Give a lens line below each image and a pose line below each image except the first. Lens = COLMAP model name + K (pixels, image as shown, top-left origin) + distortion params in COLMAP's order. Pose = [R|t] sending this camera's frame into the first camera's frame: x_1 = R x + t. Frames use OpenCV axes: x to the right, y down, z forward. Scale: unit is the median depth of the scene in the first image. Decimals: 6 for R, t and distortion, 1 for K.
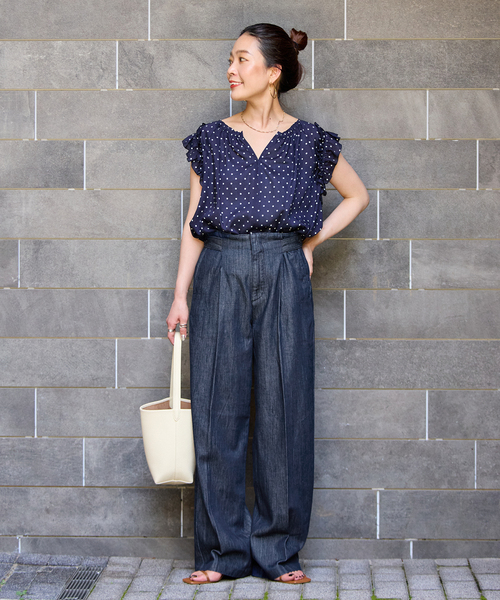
lens RADIAL K [[4324.0, 0, 210.7], [0, 4324.0, 287.7], [0, 0, 1]] dist [0.492582, 0.000000]
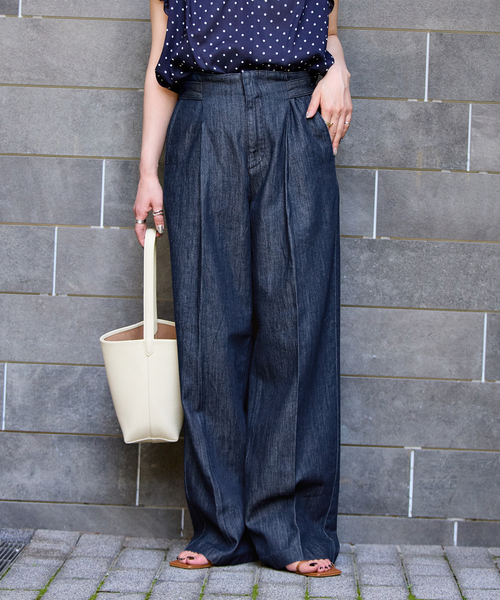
lens RADIAL K [[3537.2, 0, 250.5], [0, 3537.2, 299.8], [0, 0, 1]] dist [0.062517, 0.000000]
pose [[0.998873, 0.036825, 0.029943, -0.006762], [-0.036424, 0.999241, -0.013841, 0.031027], [-0.030430, 0.012735, 0.999456, 0.413704]]
